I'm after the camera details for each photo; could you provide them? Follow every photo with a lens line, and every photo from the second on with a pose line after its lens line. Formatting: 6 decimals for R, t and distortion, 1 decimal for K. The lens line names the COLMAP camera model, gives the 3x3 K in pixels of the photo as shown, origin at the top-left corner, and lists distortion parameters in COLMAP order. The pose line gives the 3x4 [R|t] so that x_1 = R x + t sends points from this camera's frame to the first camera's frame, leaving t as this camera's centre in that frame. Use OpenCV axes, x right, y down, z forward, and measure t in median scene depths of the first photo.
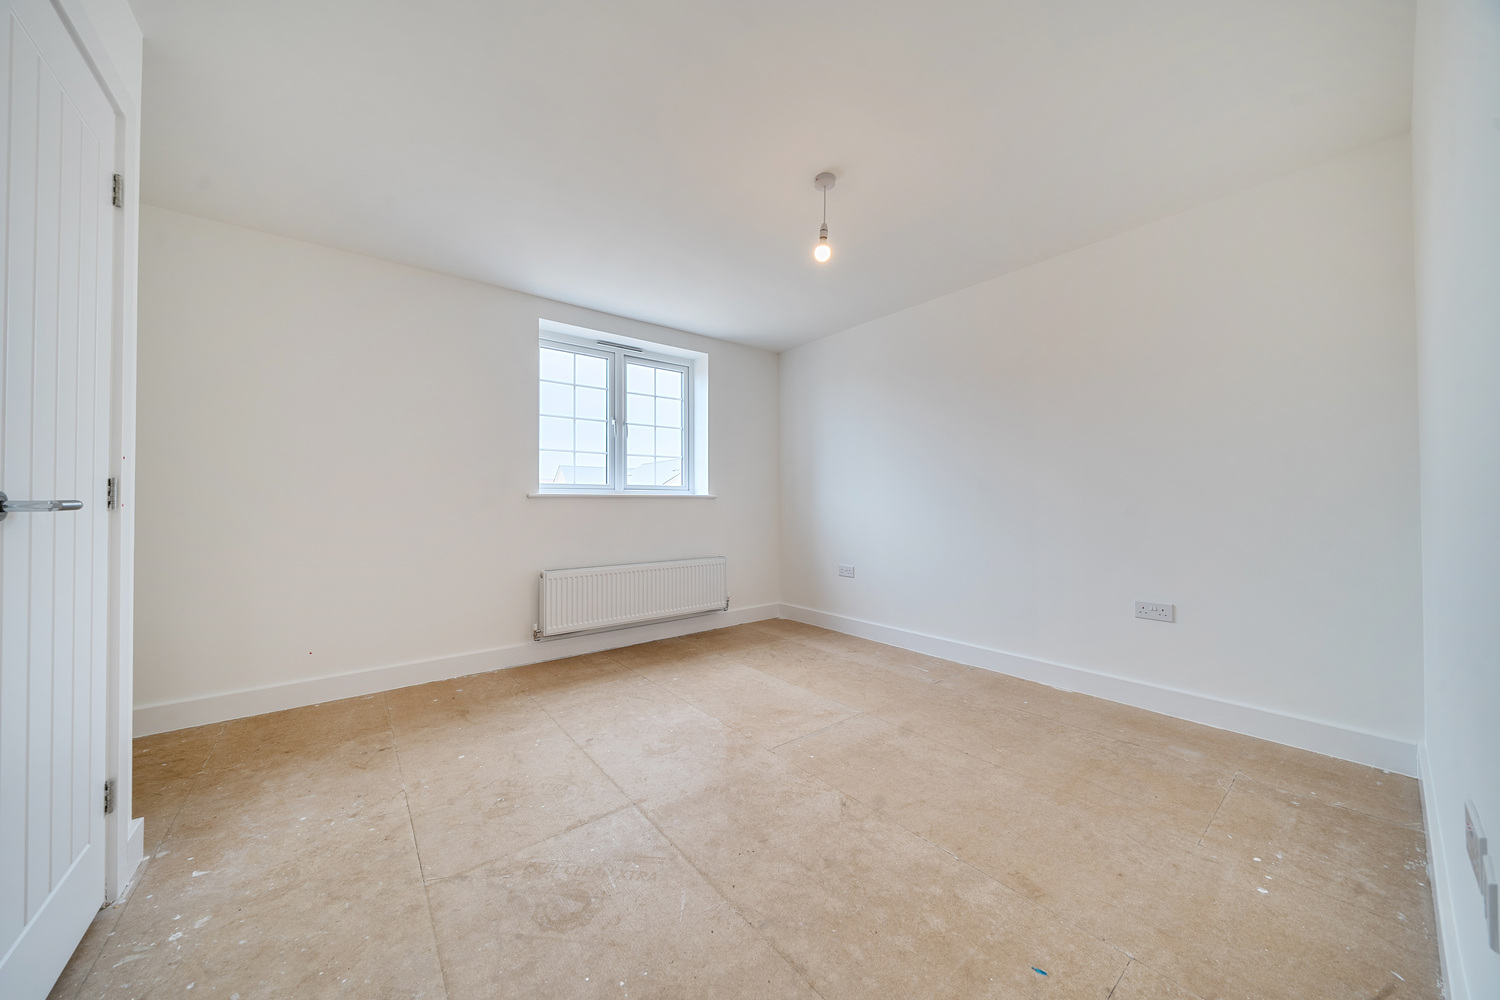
lens RADIAL K [[506.7, 0, 752.1], [0, 506.7, 500.0], [0, 0, 1]] dist [-0.001250, -0.000059]
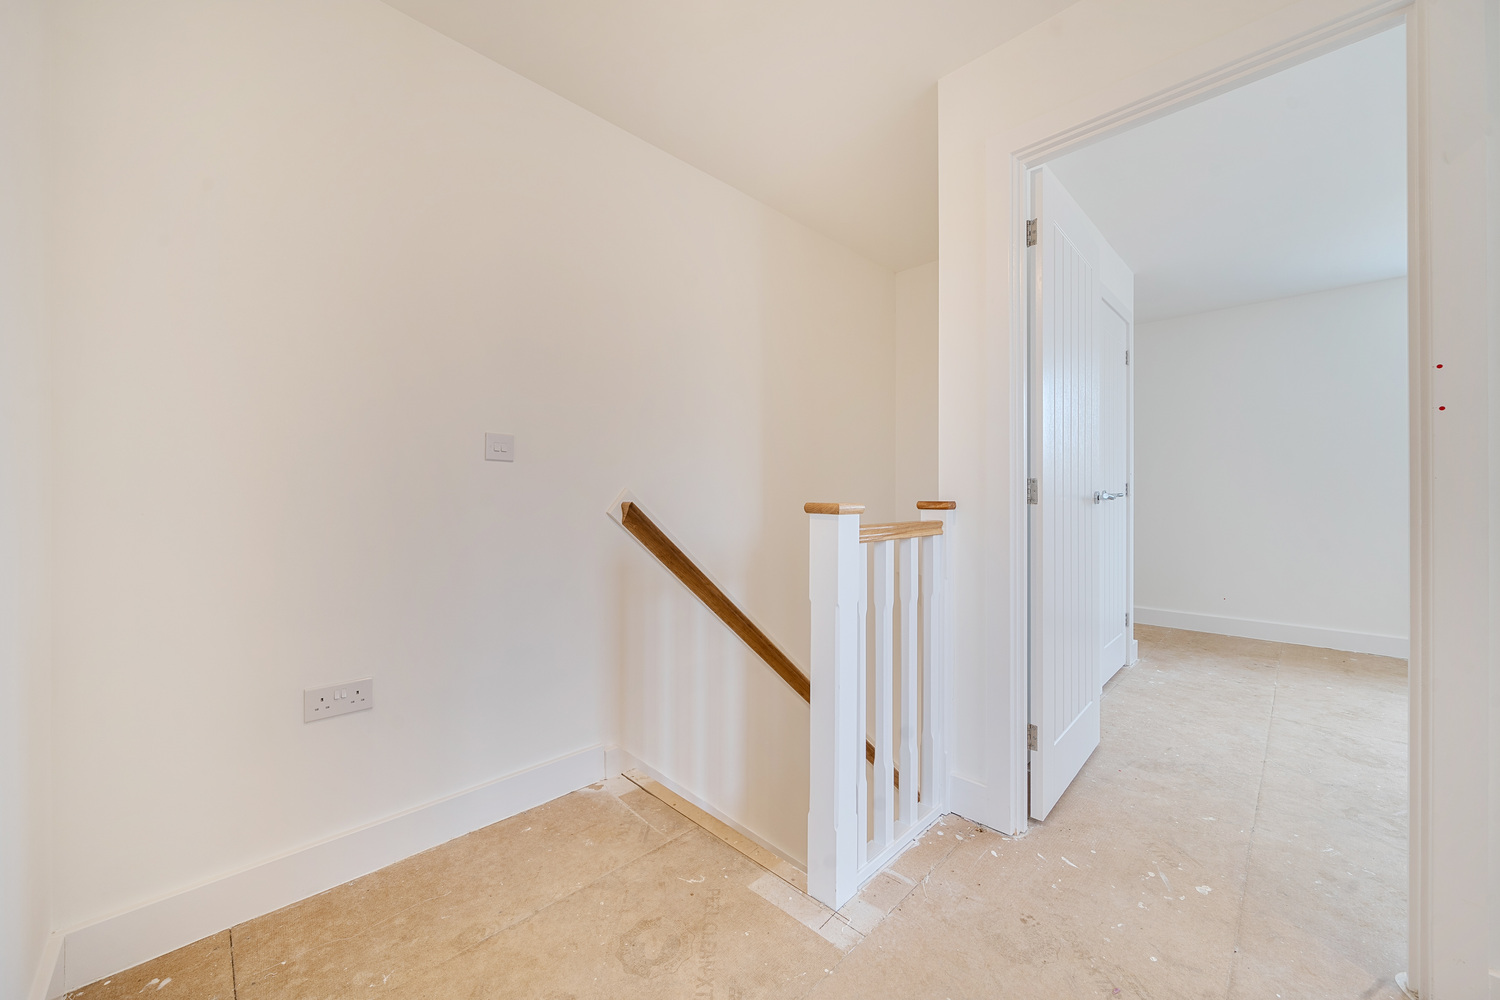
lens RADIAL K [[555.4, 0, 752.8], [0, 555.4, 496.3], [0, 0, 1]] dist [0.000176, -0.000009]
pose [[0.113492, 0.000332, -0.993539, 1.024501], [0.011255, 0.999935, 0.001620, -0.005909], [0.993475, -0.011367, 0.113481, -0.952516]]
